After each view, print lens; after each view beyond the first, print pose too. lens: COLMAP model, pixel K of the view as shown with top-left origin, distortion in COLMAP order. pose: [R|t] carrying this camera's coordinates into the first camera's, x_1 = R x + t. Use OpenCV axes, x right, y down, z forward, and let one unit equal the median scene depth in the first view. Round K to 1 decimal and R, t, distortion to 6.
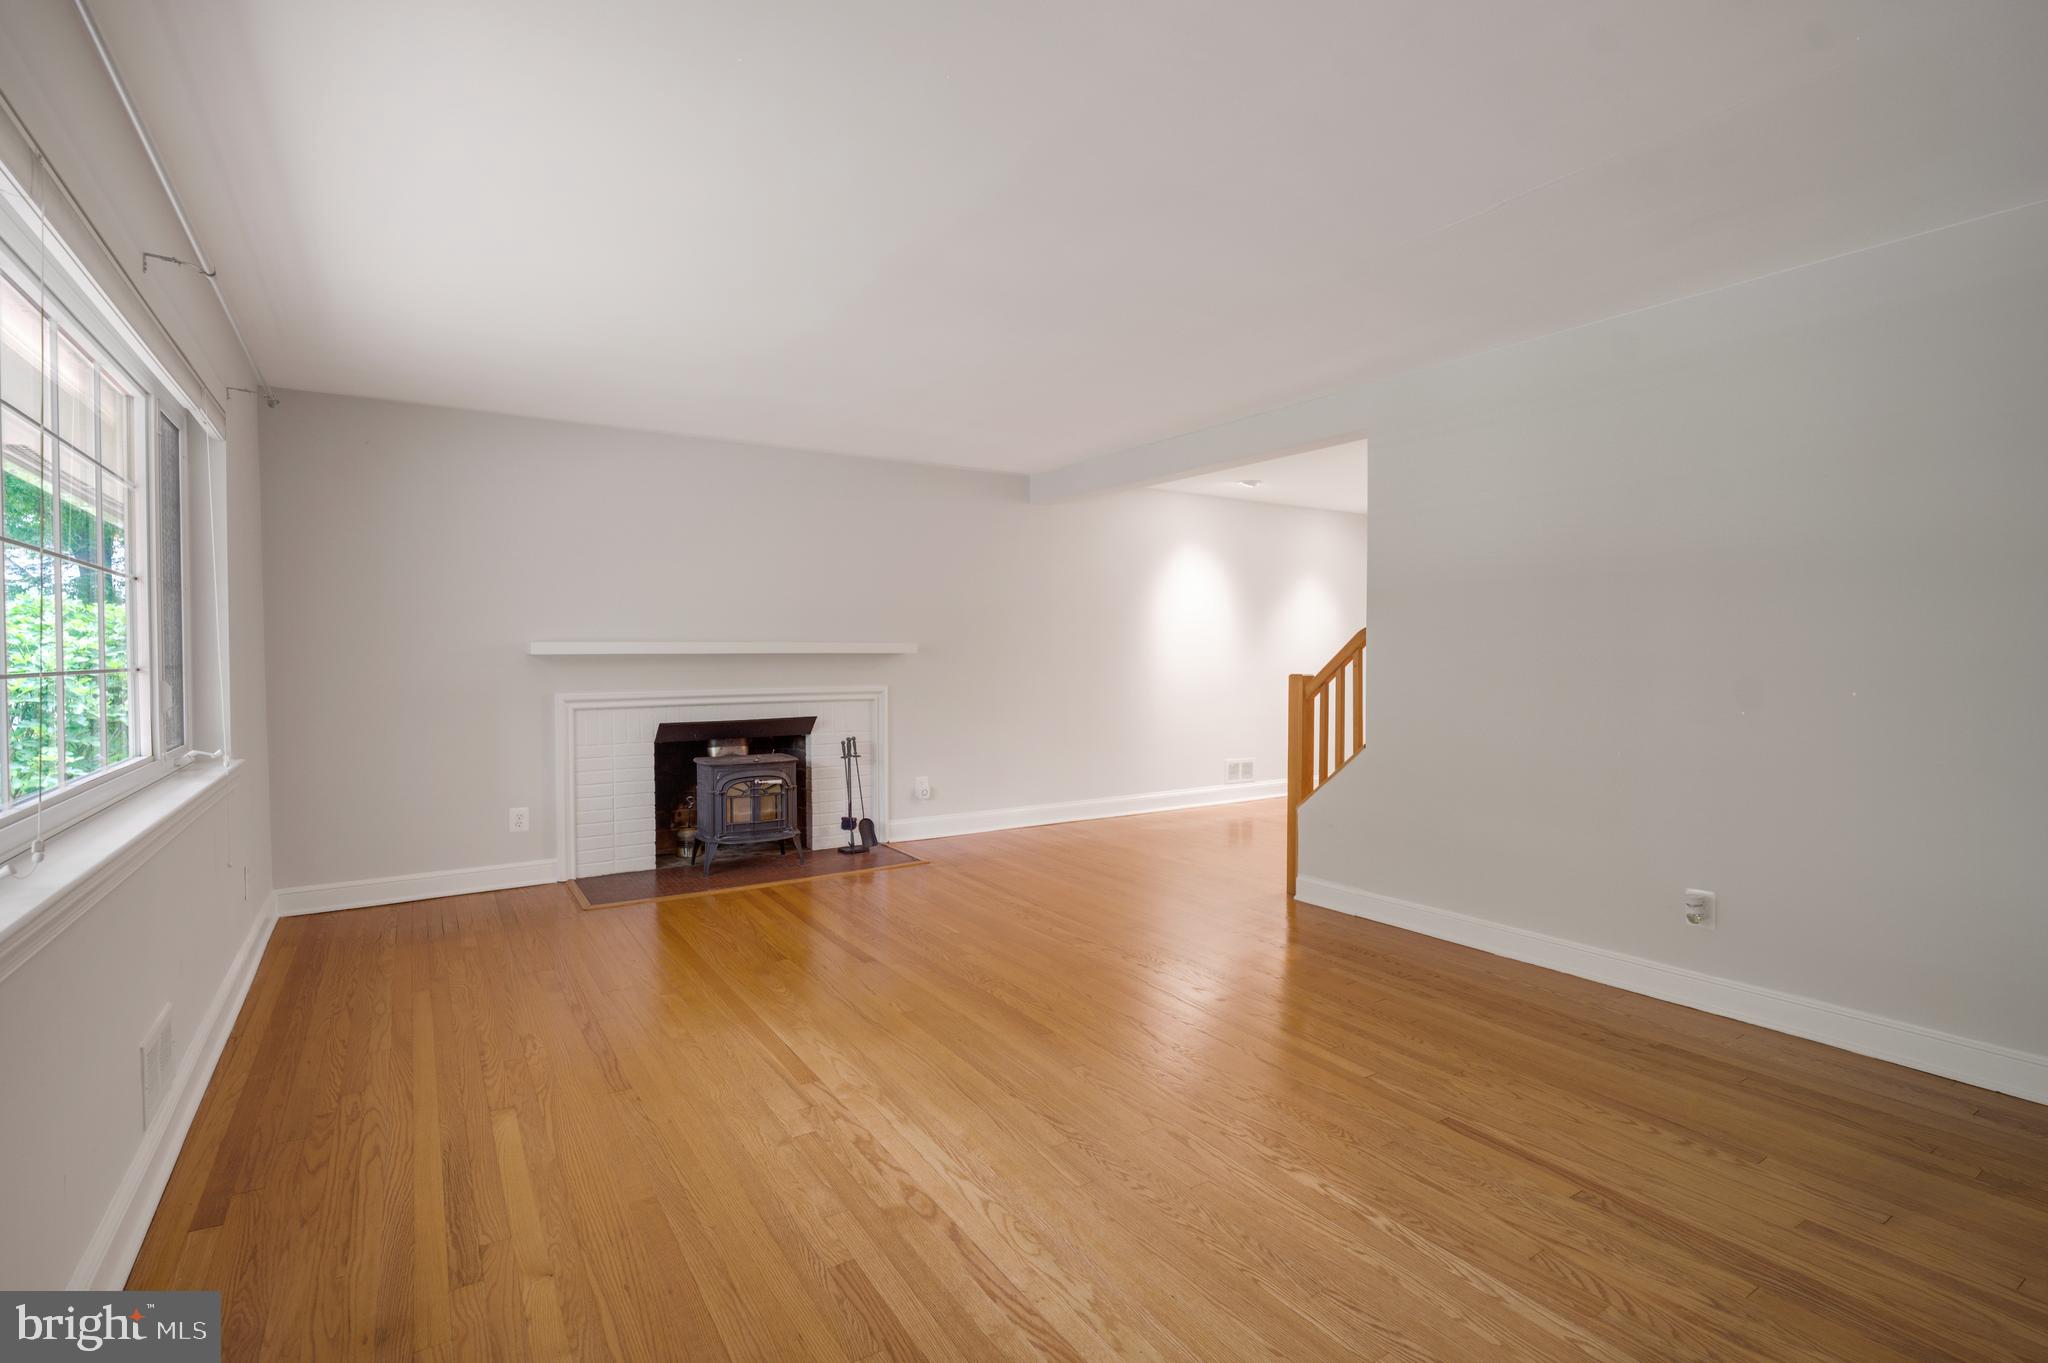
lens RADIAL K [[964.8, 0, 1024.0], [0, 964.8, 681.5], [0, 0, 1]] dist [0.015641, -0.013957]
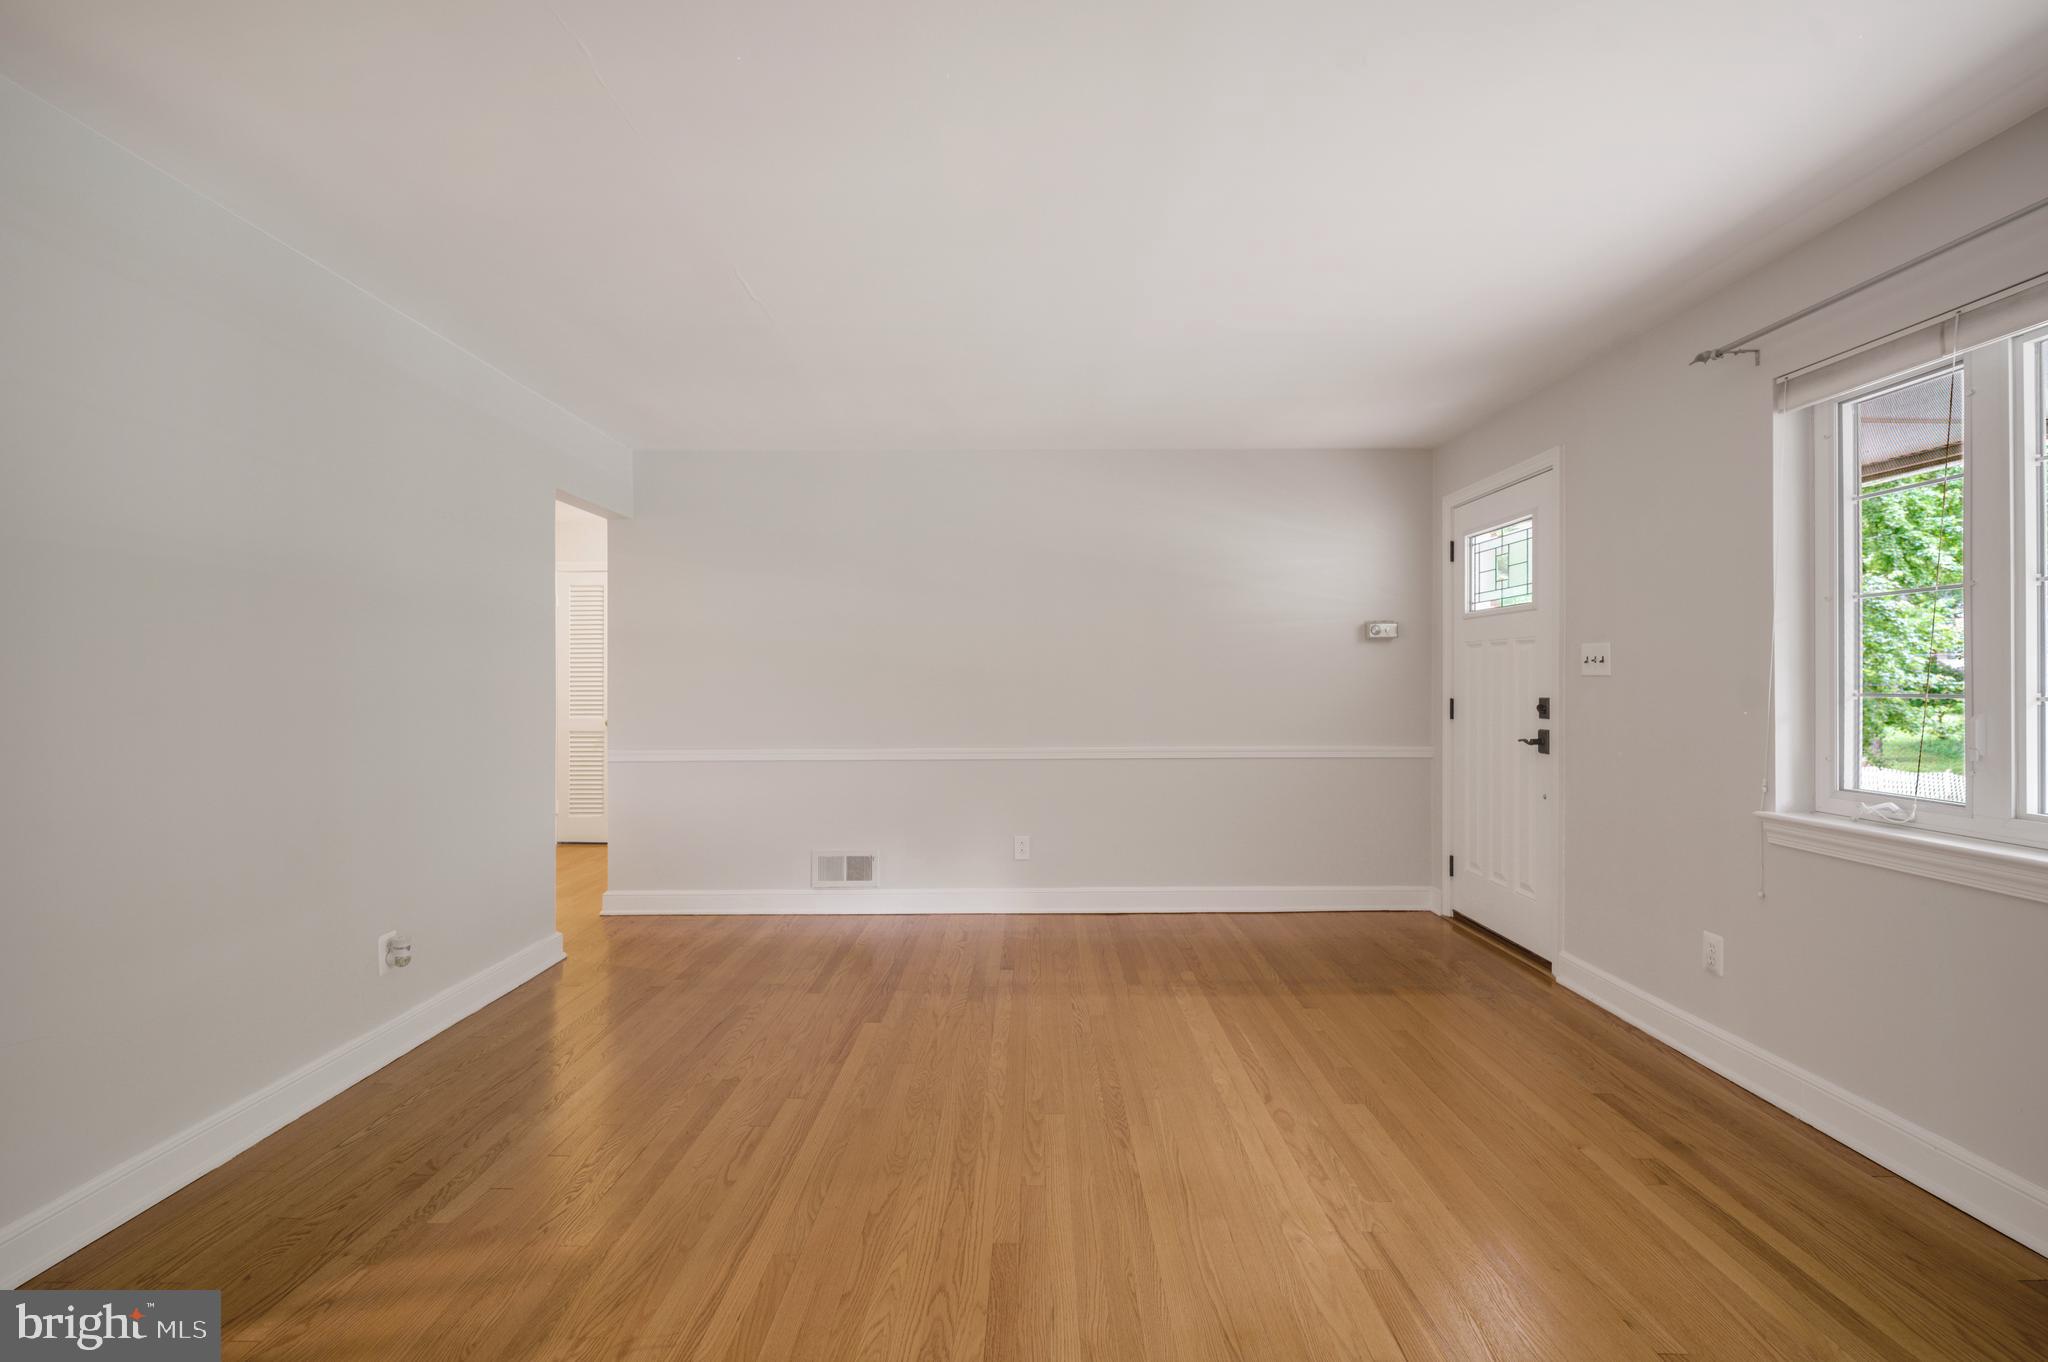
lens RADIAL K [[964.8, 0, 1024.0], [0, 964.8, 681.0], [0, 0, 1]] dist [0.015641, -0.013957]
pose [[-0.835345, 0.000088, 0.549726, -0.458354], [0.016852, 0.999534, 0.025448, -0.058696], [-0.549468, 0.030522, -0.834957, 1.971568]]
